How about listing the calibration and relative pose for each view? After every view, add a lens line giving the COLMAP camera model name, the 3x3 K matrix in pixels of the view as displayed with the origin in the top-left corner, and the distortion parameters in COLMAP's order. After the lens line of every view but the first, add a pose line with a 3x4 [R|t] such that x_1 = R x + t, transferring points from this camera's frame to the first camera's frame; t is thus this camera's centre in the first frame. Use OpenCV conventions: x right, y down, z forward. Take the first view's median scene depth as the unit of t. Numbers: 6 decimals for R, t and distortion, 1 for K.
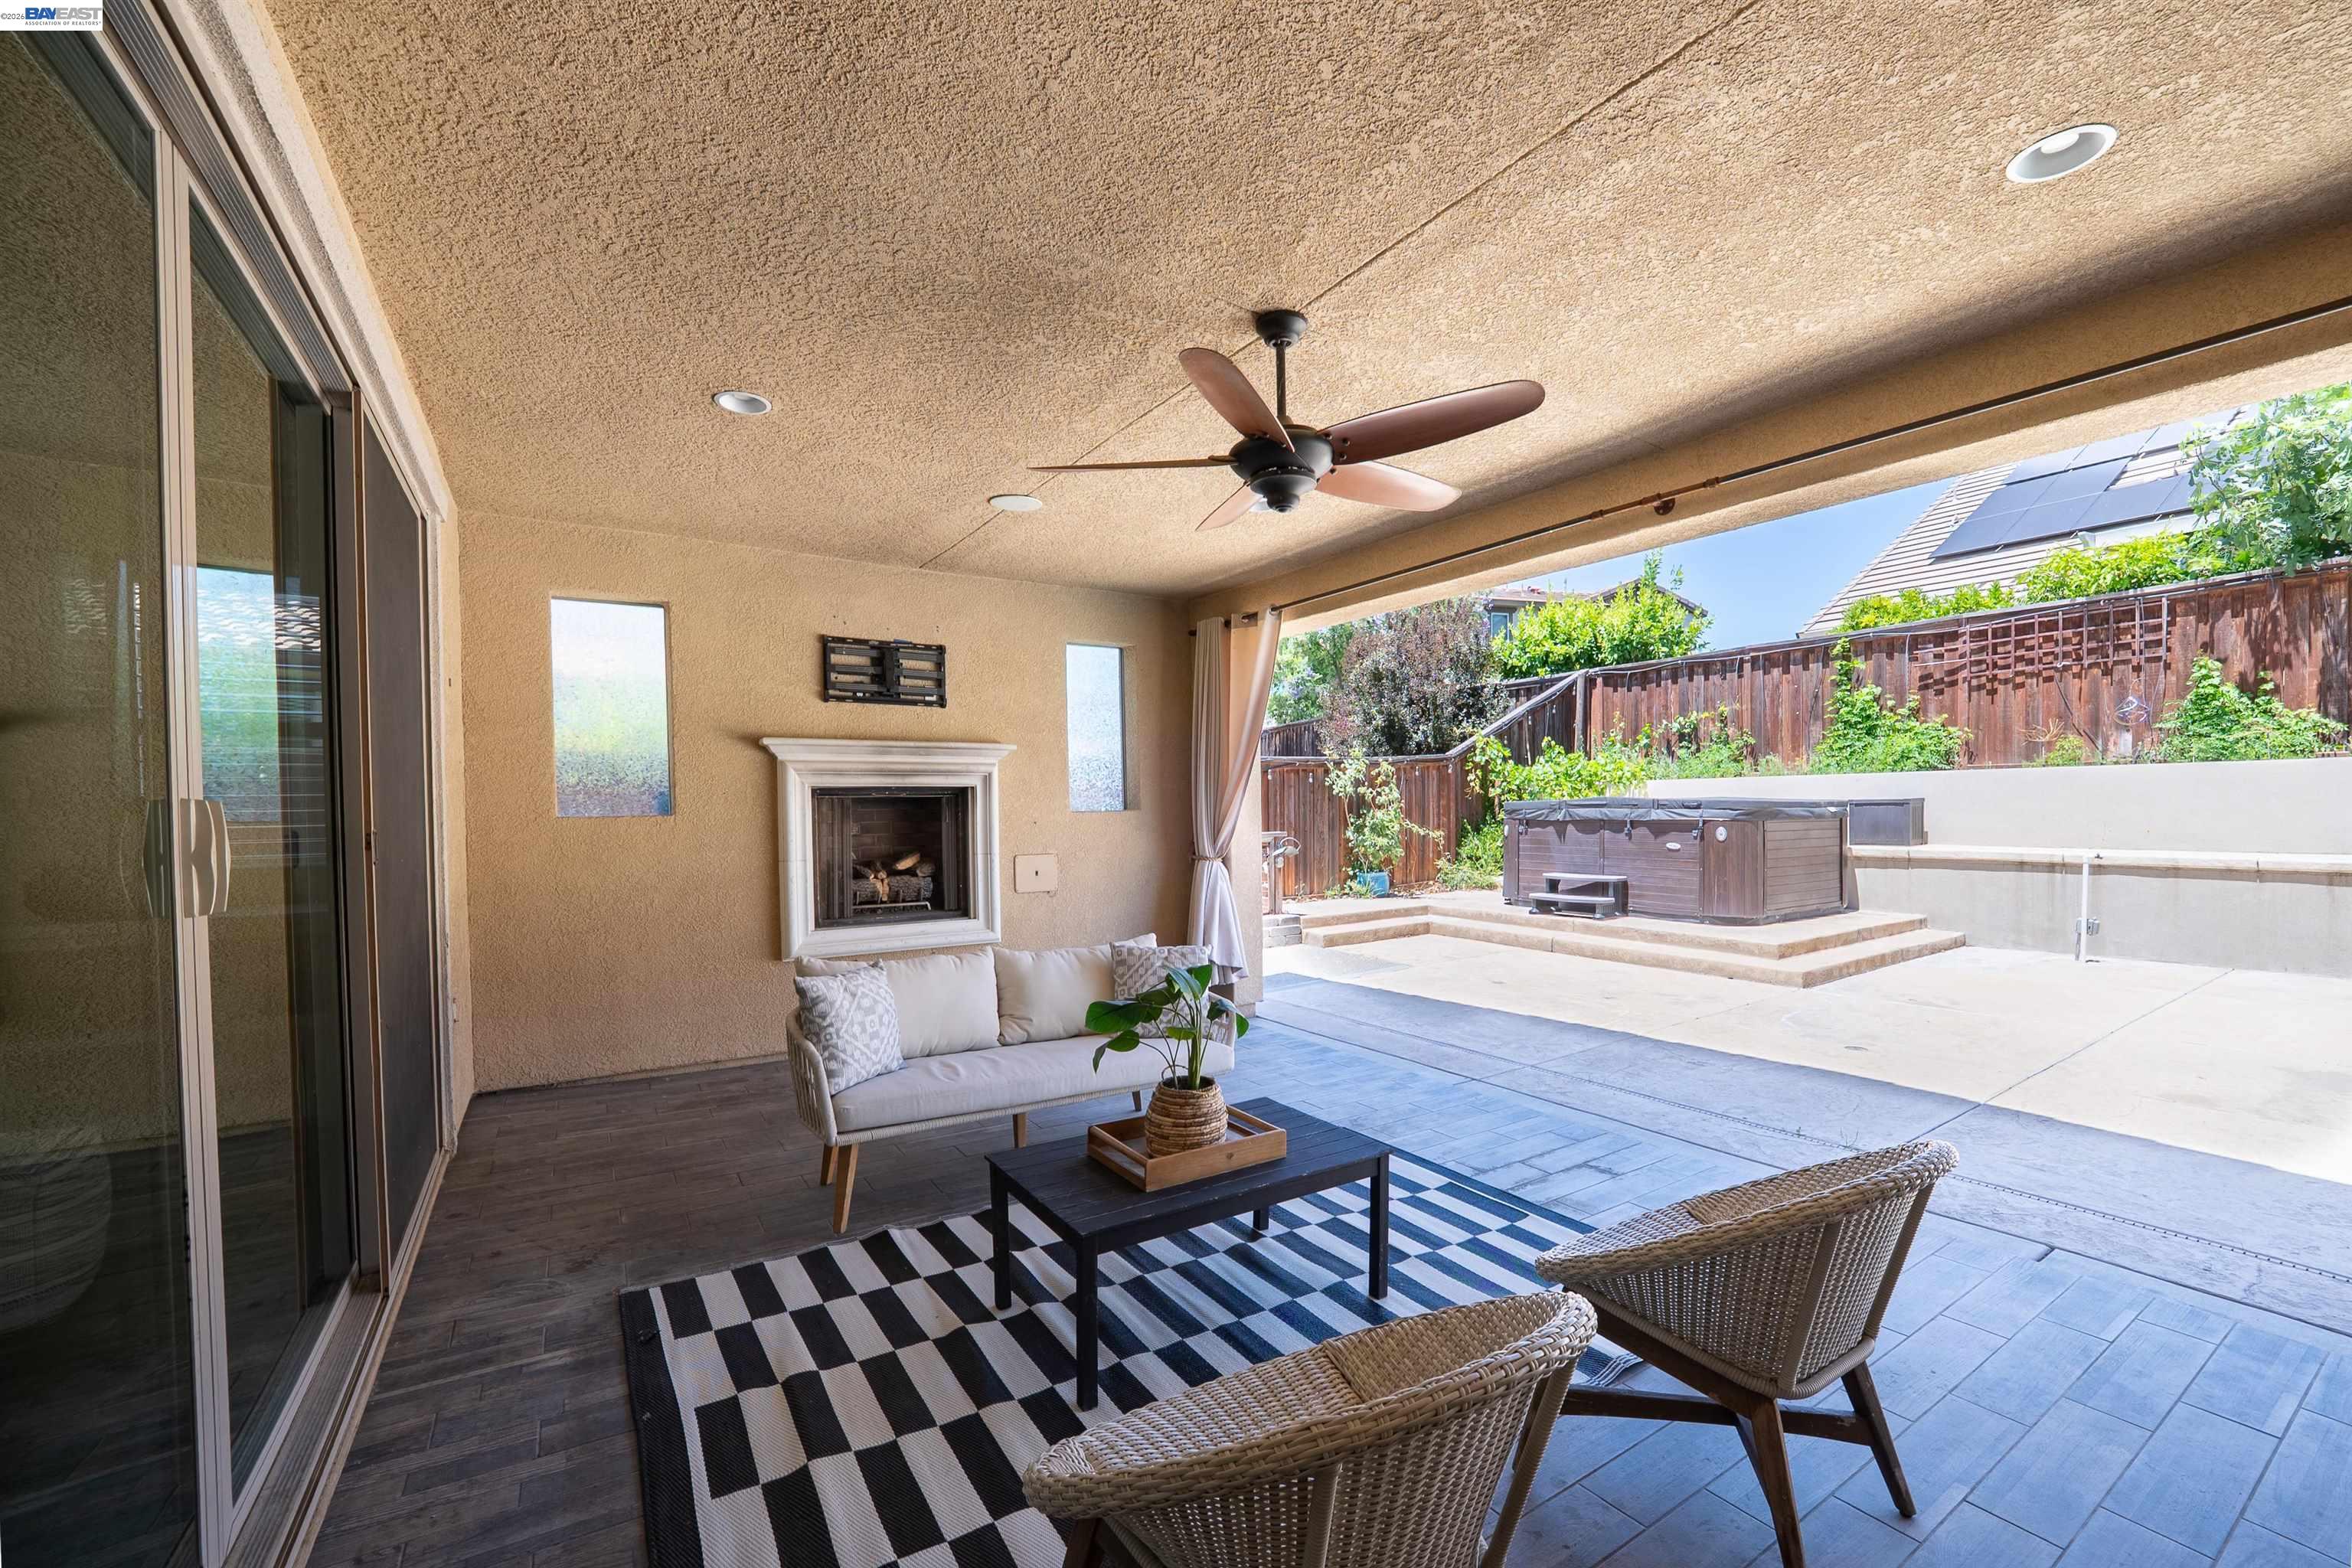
lens RADIAL K [[955.2, 0, 1204.9], [0, 955.2, 822.3], [0, 0, 1]] dist [-0.015270, 0.001131]
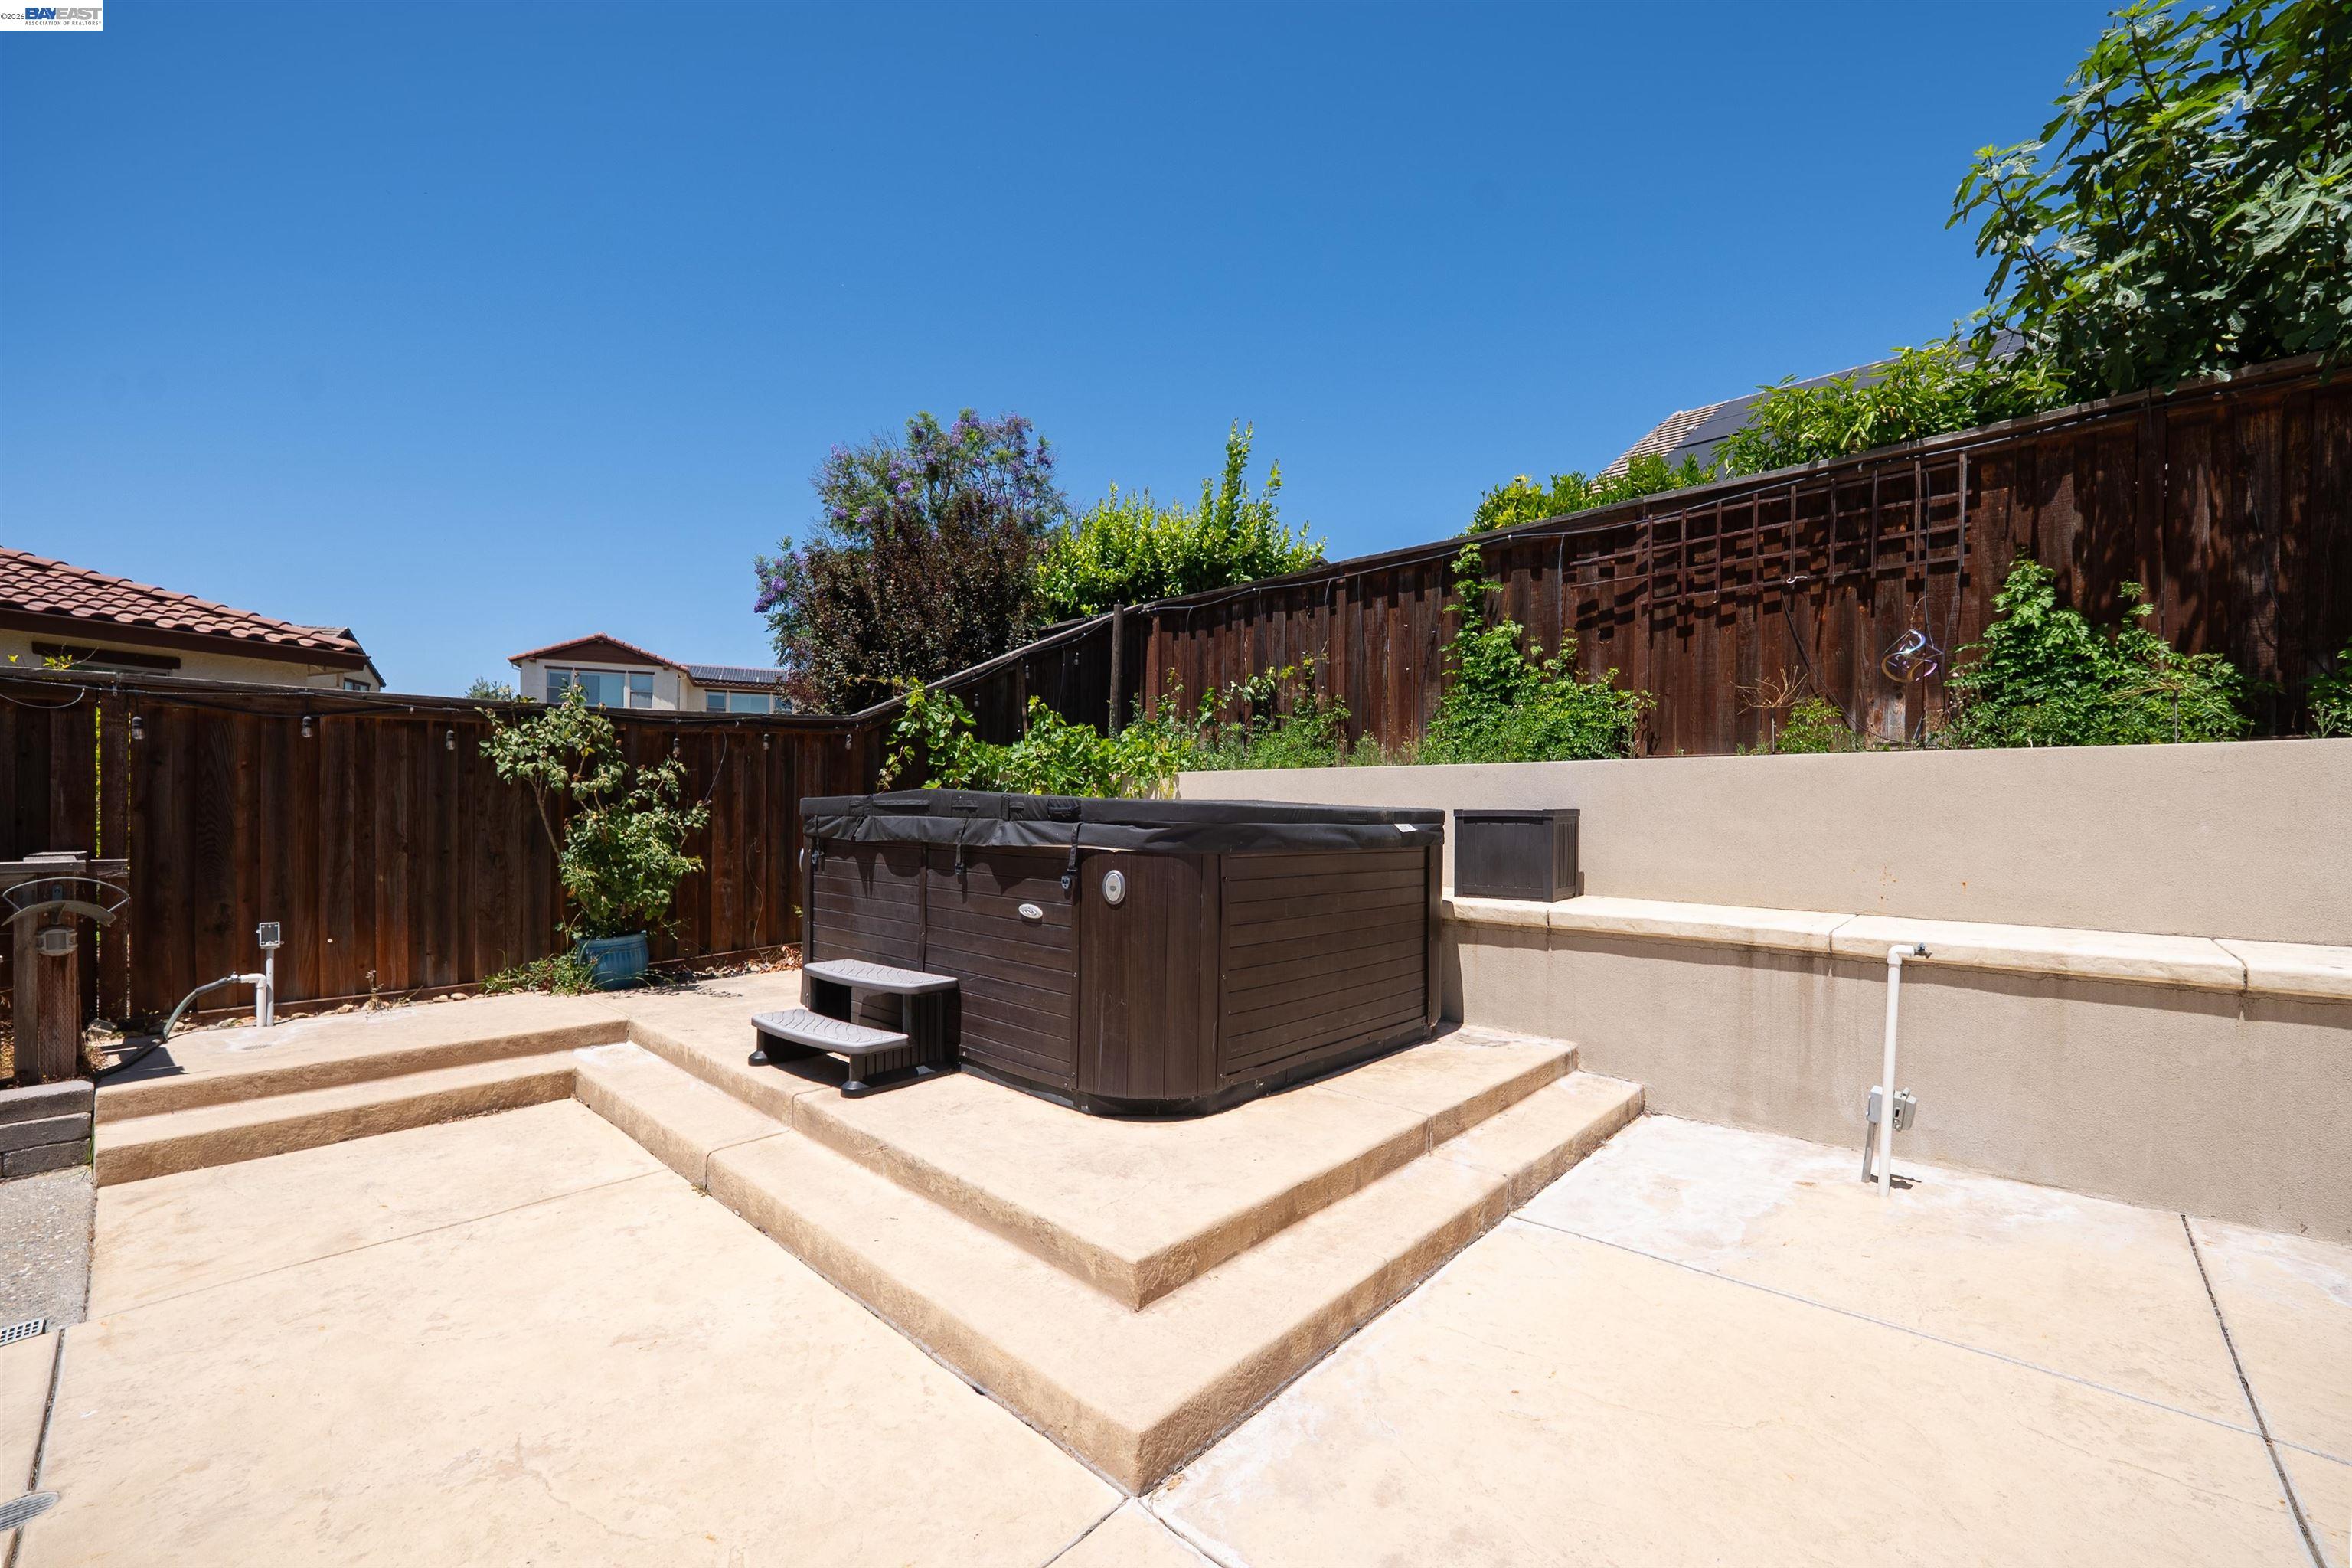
lens RADIAL K [[955.2, 0, 1201.3], [0, 955.2, 814.3], [0, 0, 1]] dist [-0.015270, 0.001131]
pose [[0.968281, 0.020840, 0.248991, 0.440326], [-0.017537, 0.999726, -0.015477, -0.011450], [-0.249246, 0.010620, 0.968382, 0.558835]]
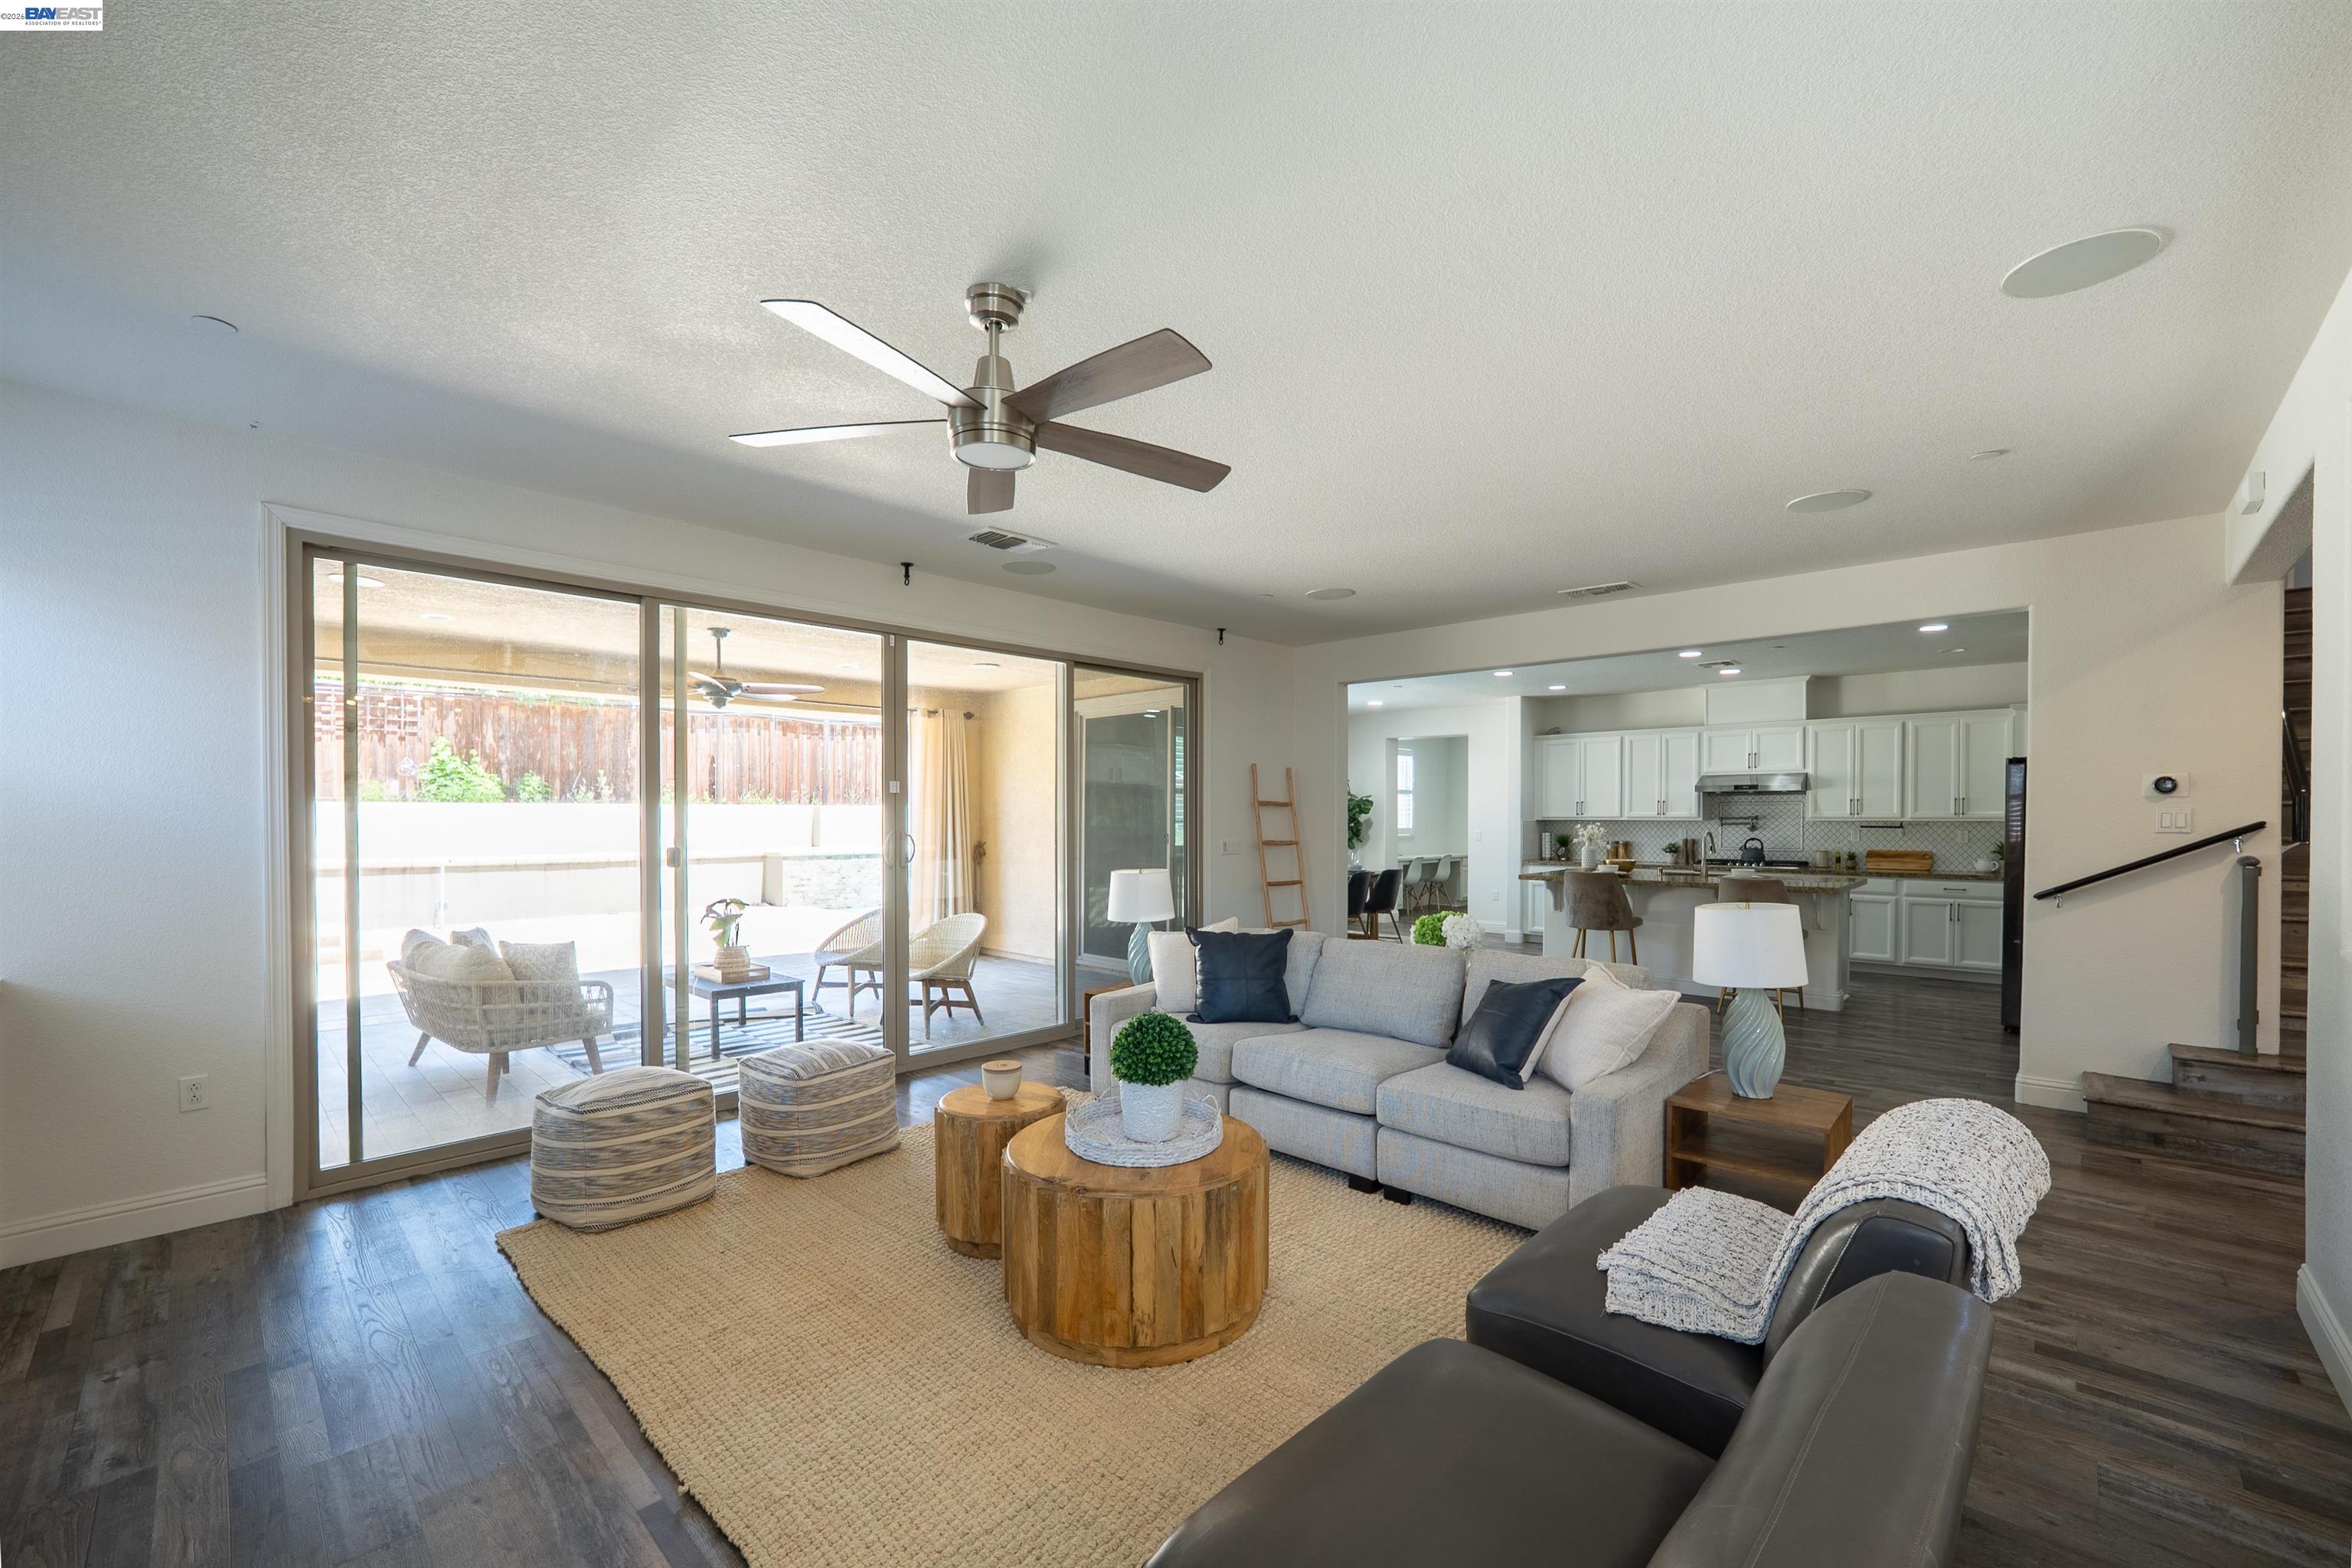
lens RADIAL K [[955.2, 0, 1157.1], [0, 955.2, 838.1], [0, 0, 1]] dist [-0.015270, 0.001131]
pose [[-0.209277, -0.011213, 0.977792, -0.741542], [0.016088, 0.999759, 0.014908, -0.006136], [-0.977724, 0.018851, -0.209047, 0.133886]]
